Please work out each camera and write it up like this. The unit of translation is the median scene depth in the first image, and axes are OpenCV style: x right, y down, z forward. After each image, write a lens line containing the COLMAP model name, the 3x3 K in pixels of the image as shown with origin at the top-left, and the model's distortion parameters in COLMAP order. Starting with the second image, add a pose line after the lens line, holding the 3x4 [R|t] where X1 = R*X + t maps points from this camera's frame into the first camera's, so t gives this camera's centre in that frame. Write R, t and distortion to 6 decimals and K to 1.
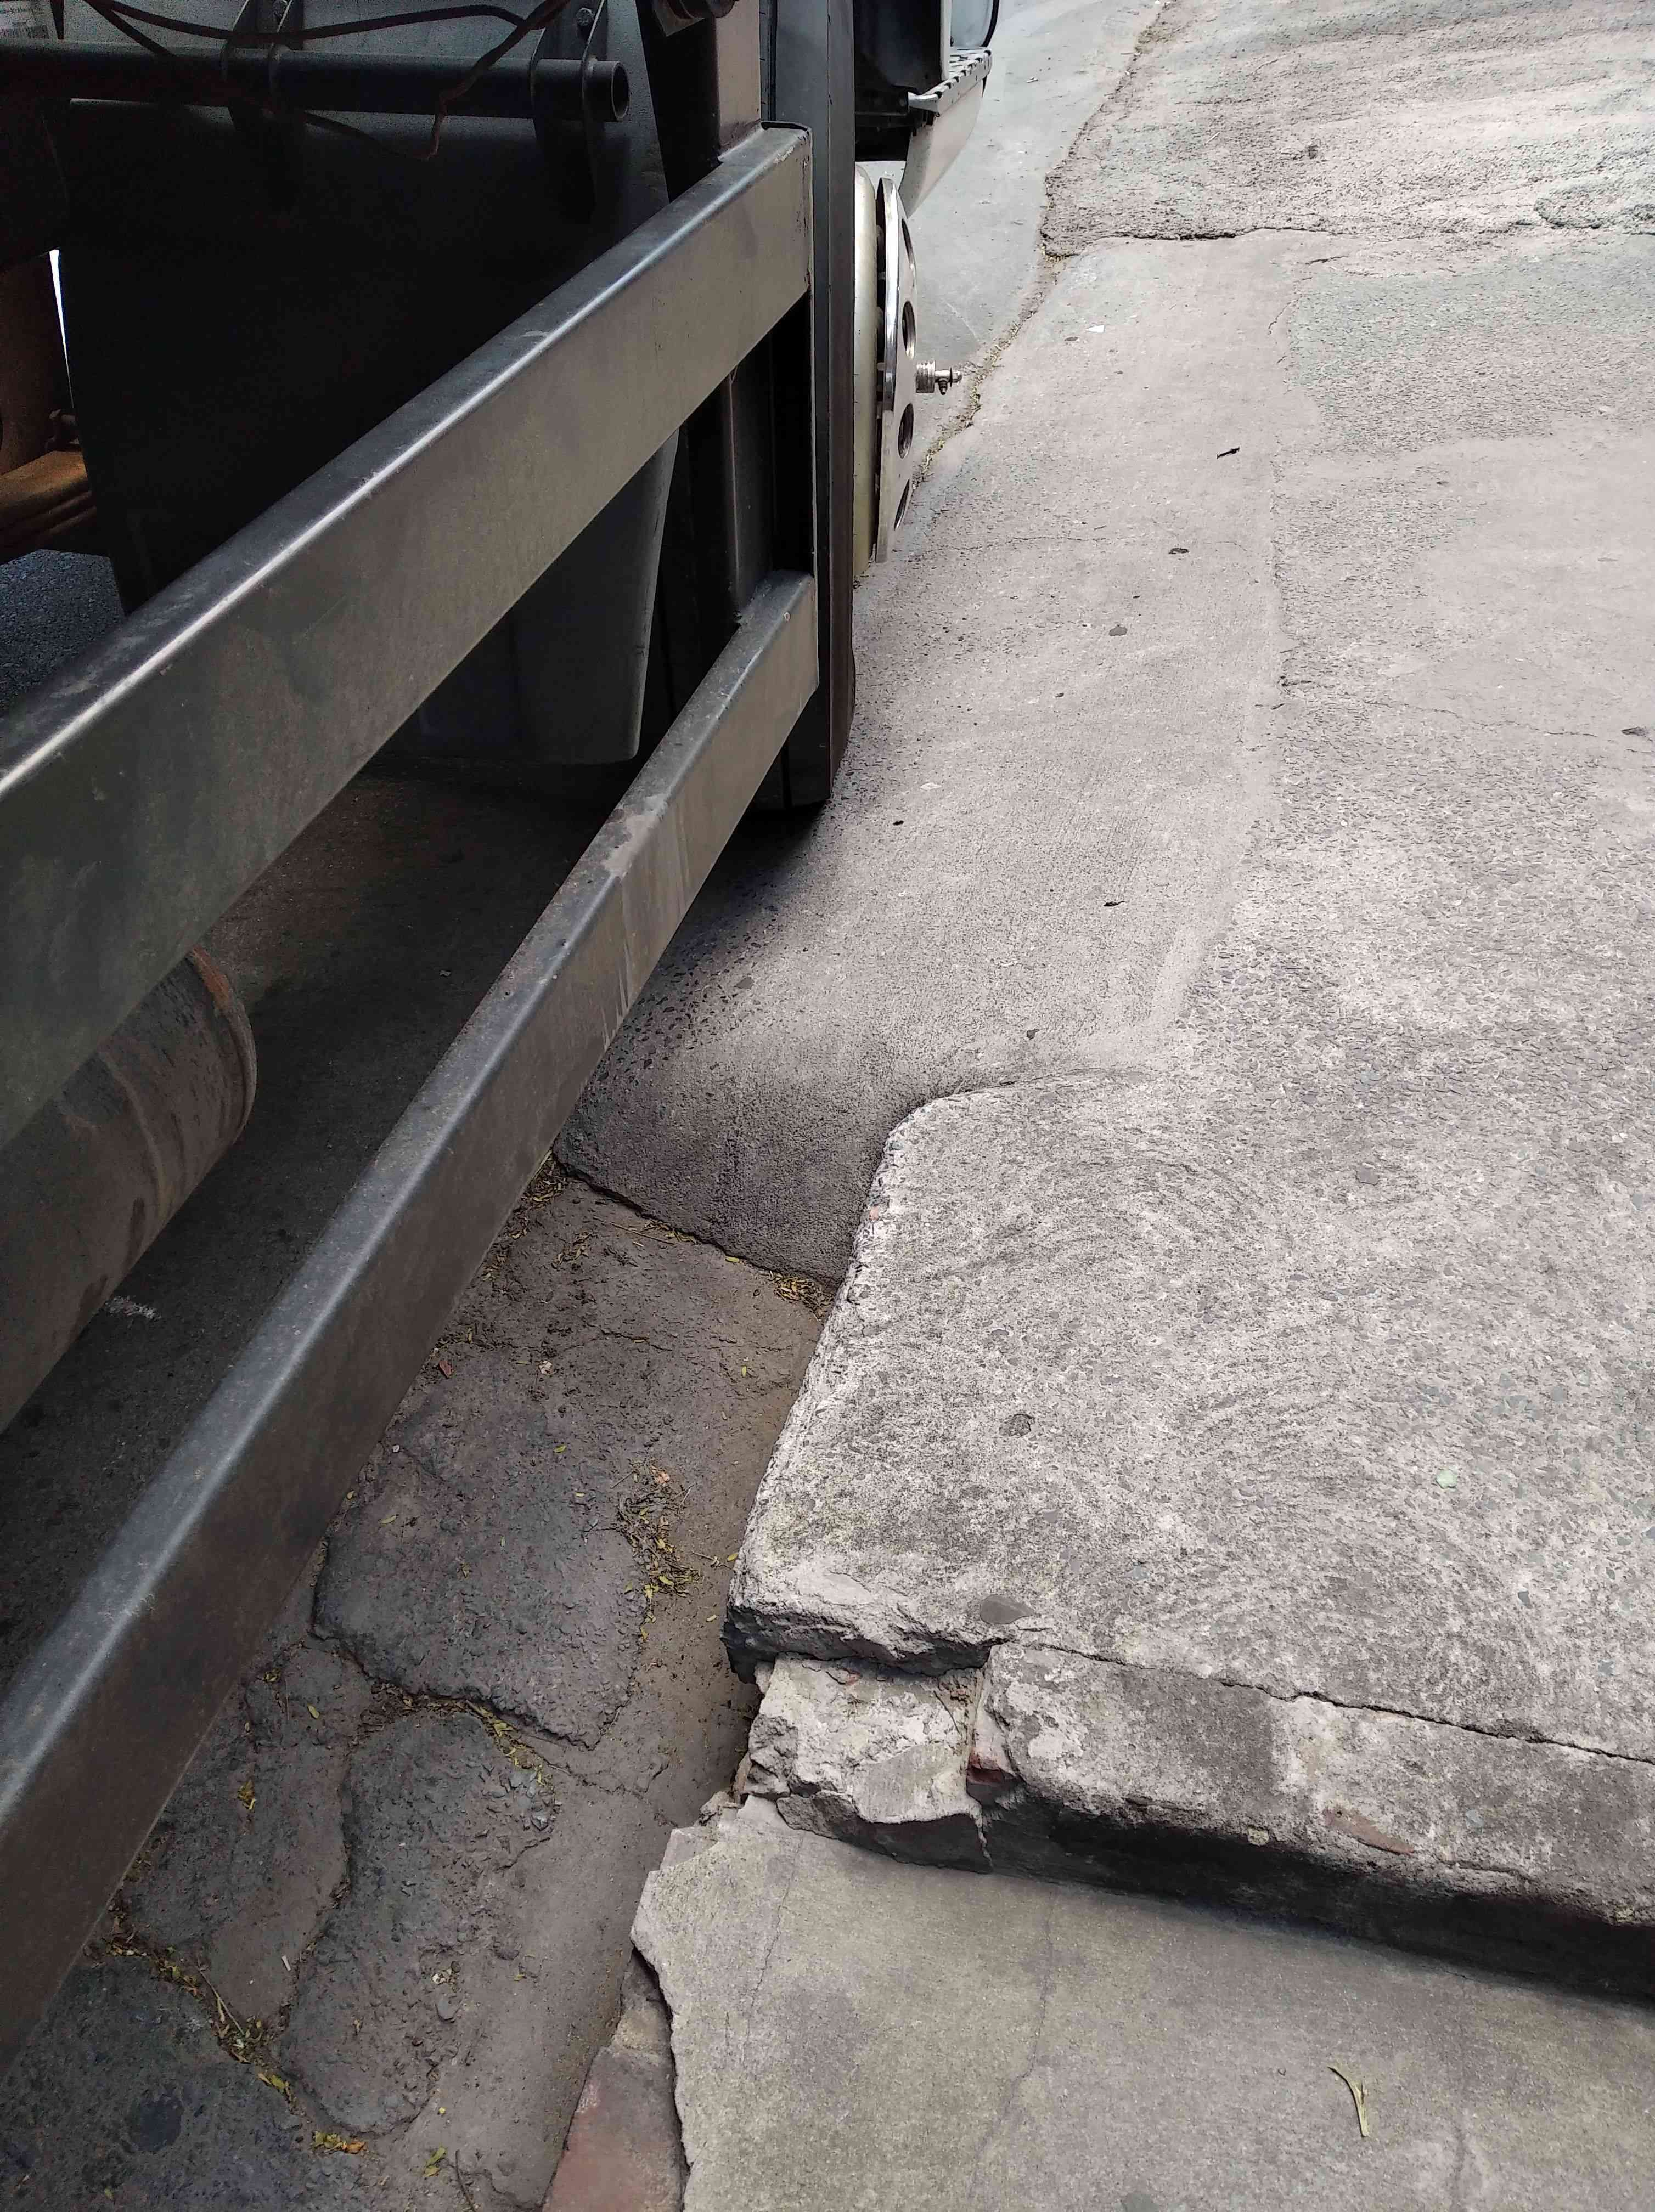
lens RADIAL K [[1717.8, 0, 826.0], [0, 1717.8, 1131.6], [0, 0, 1]] dist [0.097530, -0.224371]
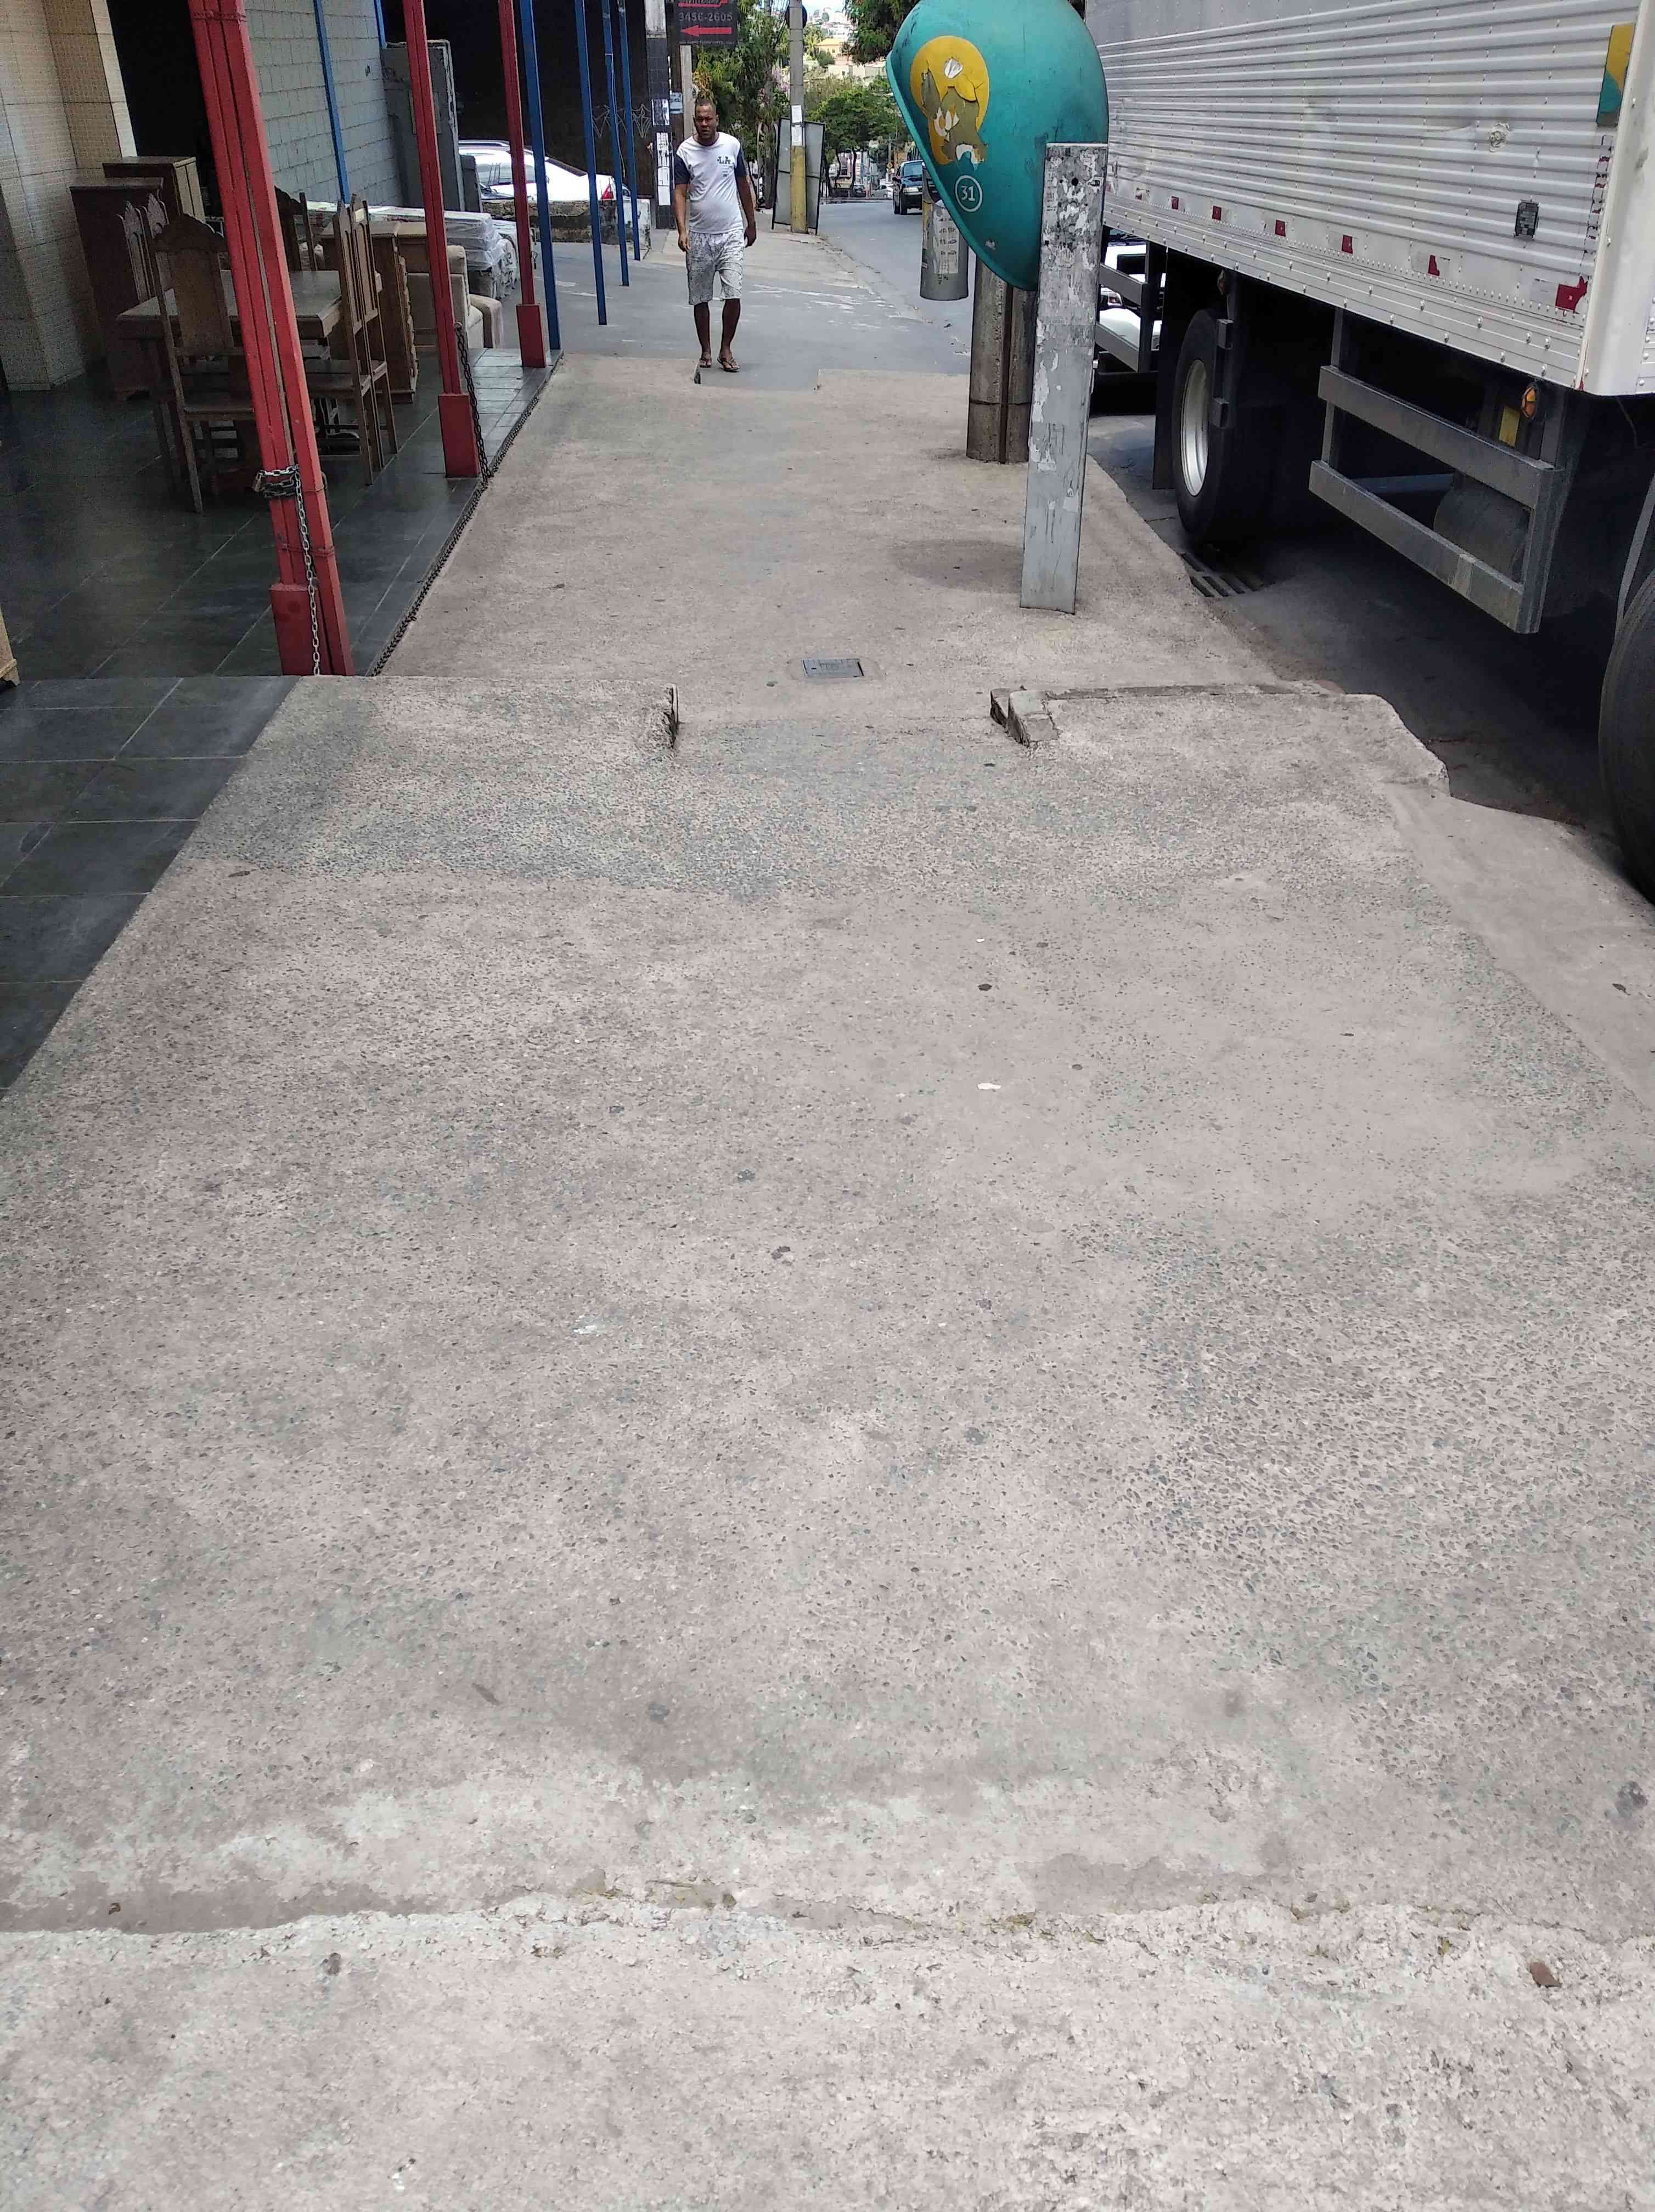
lens RADIAL K [[1717.8, 0, 826.0], [0, 1717.8, 1131.6], [0, 0, 1]] dist [0.097530, -0.224371]
pose [[-0.952815, 0.196935, -0.230998, 1.938008], [-0.157530, 0.329692, 0.930853, -2.499115], [0.259475, 0.923320, -0.283112, 2.223282]]
